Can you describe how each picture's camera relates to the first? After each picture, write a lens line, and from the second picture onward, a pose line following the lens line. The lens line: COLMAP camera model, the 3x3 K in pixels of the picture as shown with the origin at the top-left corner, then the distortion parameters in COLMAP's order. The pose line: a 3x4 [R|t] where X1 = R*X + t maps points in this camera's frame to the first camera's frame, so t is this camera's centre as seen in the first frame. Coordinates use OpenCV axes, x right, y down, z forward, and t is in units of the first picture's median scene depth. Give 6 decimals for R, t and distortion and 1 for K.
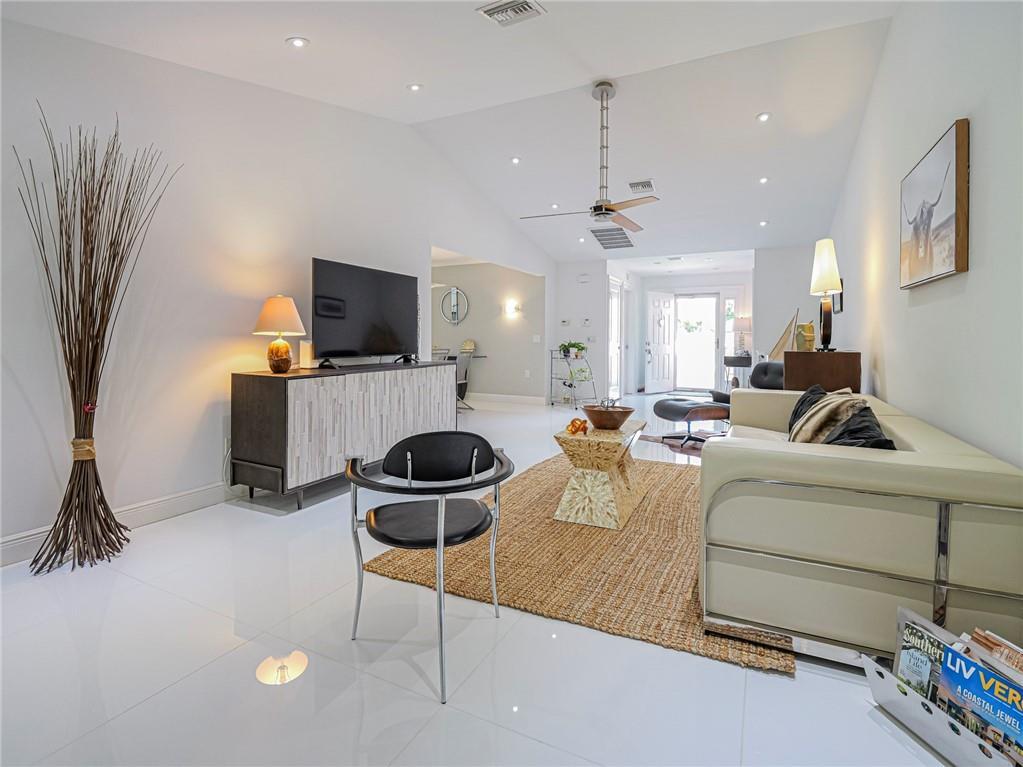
lens RADIAL K [[508.0, 0, 511.3], [0, 508.0, 349.8], [0, 0, 1]] dist [-0.004773, -0.000843]
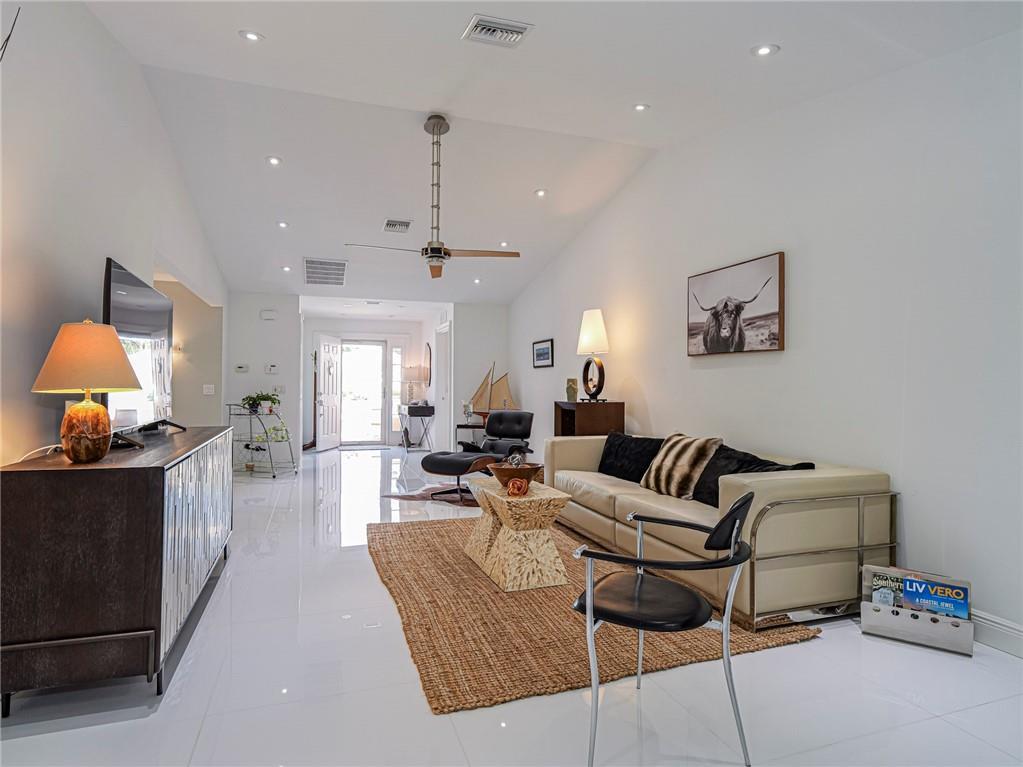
lens RADIAL K [[563.1, 0, 511.5], [0, 563.1, 383.5], [0, 0, 1]] dist [0.000375, 0.000753]
pose [[0.699228, 0.002784, 0.714893, -0.628863], [0.014783, 0.999722, -0.018353, -0.023567], [-0.714746, 0.023402, 0.698993, 0.268448]]
